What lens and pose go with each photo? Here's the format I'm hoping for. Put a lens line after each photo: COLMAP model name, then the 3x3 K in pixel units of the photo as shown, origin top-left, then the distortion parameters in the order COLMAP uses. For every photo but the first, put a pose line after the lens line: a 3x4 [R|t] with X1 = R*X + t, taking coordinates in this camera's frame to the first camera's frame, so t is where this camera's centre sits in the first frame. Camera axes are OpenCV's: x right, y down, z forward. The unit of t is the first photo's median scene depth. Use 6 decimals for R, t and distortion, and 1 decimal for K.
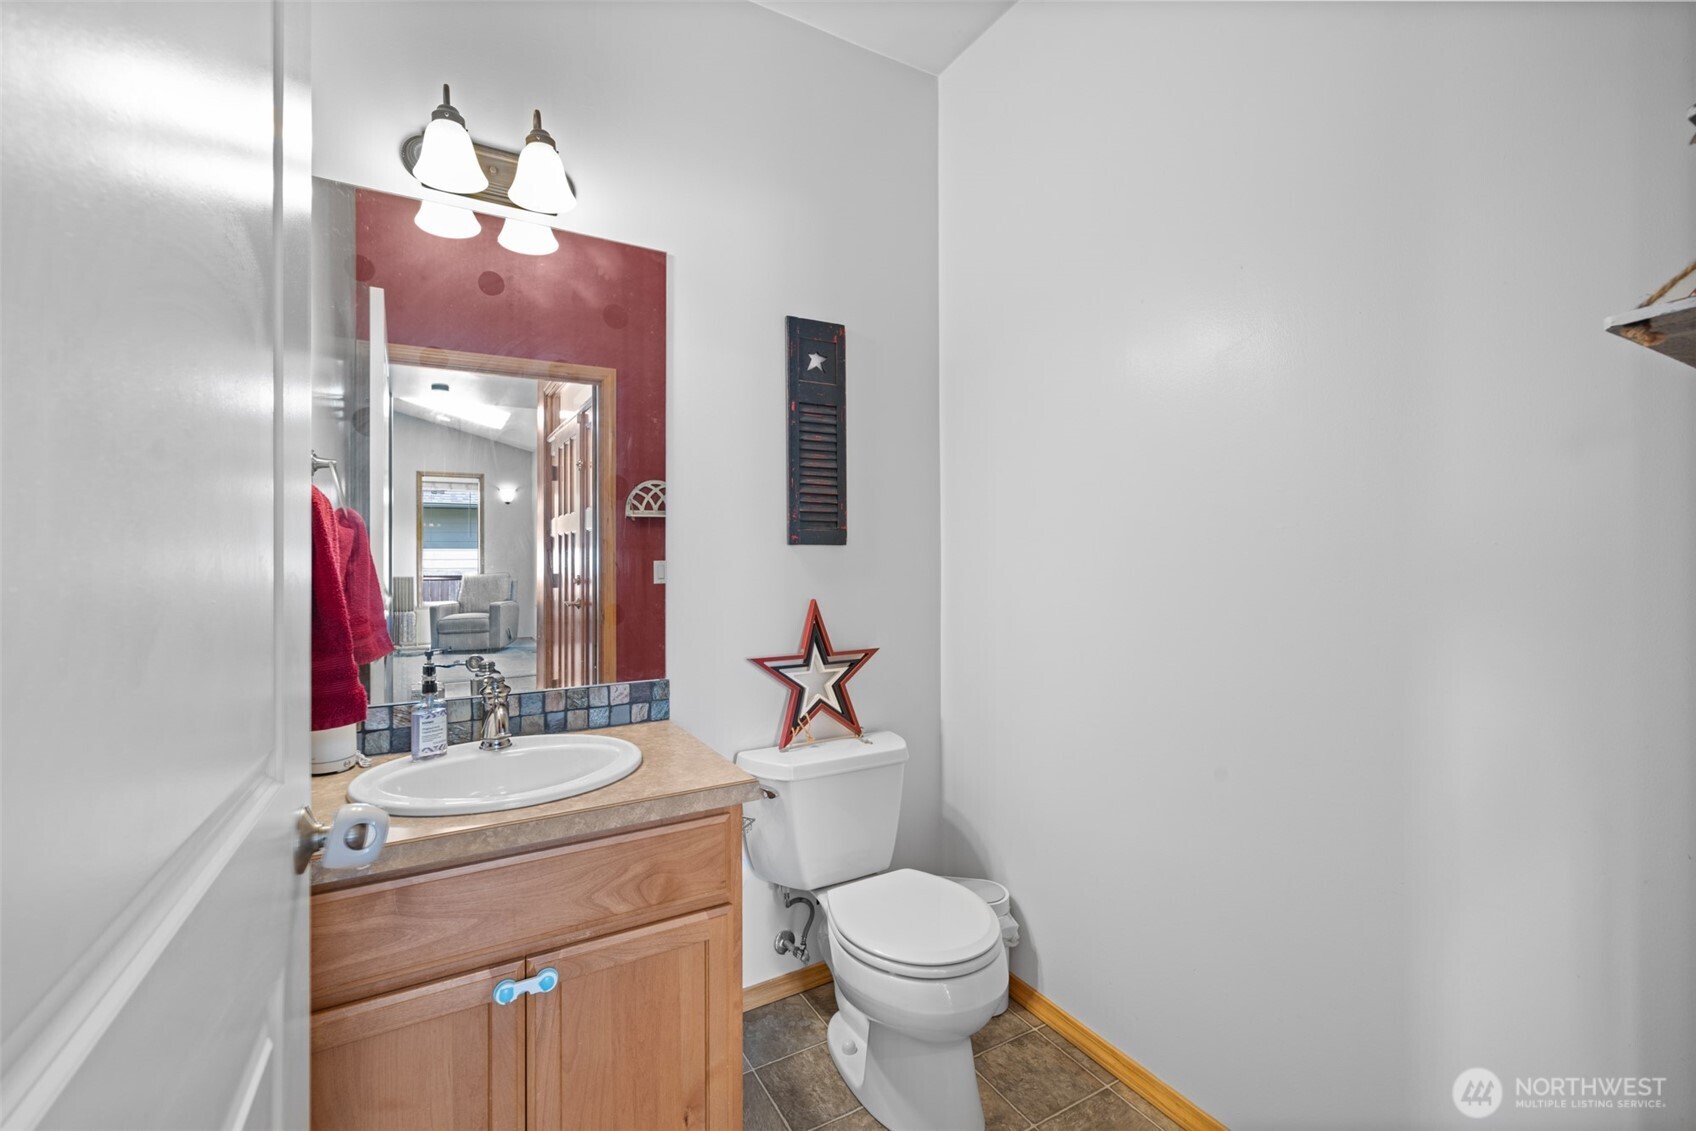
lens RADIAL K [[727.8, 0, 841.2], [0, 727.8, 555.5], [0, 0, 1]] dist [0.001160, -0.000184]
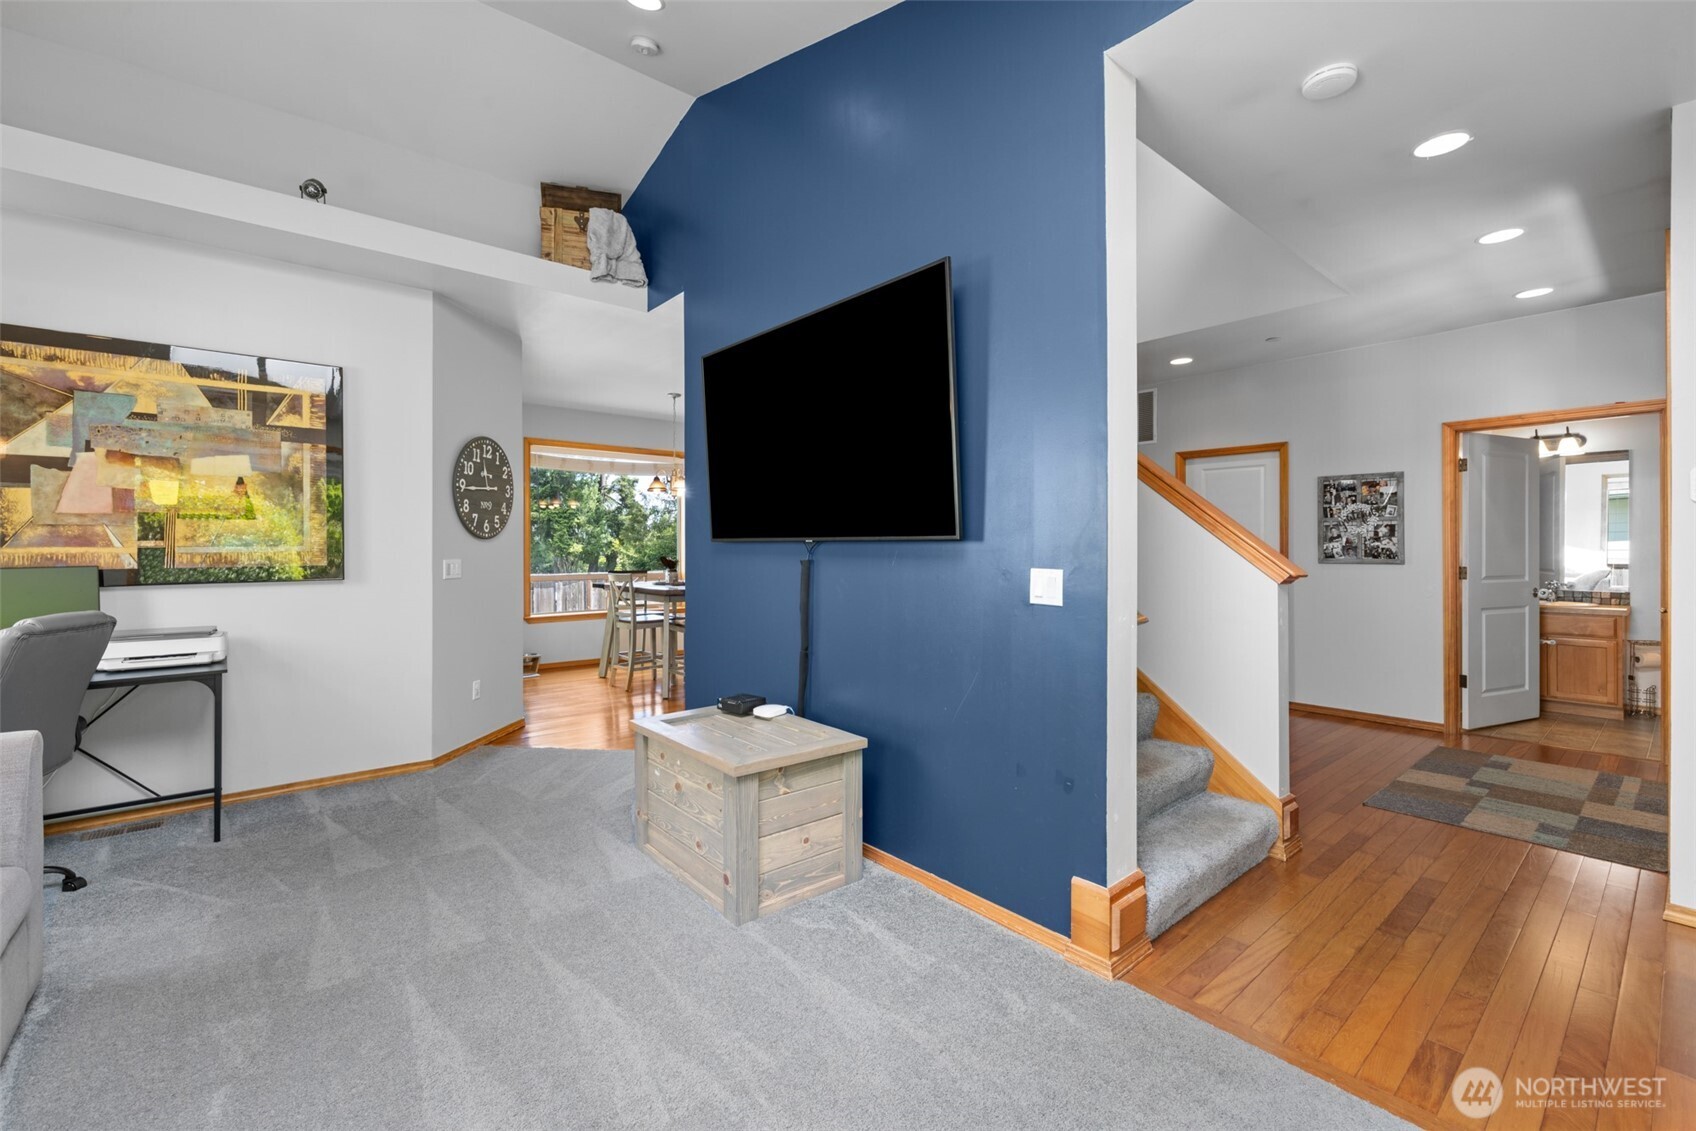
lens RADIAL K [[727.8, 0, 841.2], [0, 727.8, 555.5], [0, 0, 1]] dist [0.001160, -0.000184]
pose [[0.194568, 0.006461, -0.980868, 2.911852], [0.002762, 0.999971, 0.007135, -0.015815], [0.980885, -0.004098, 0.194544, -3.882878]]
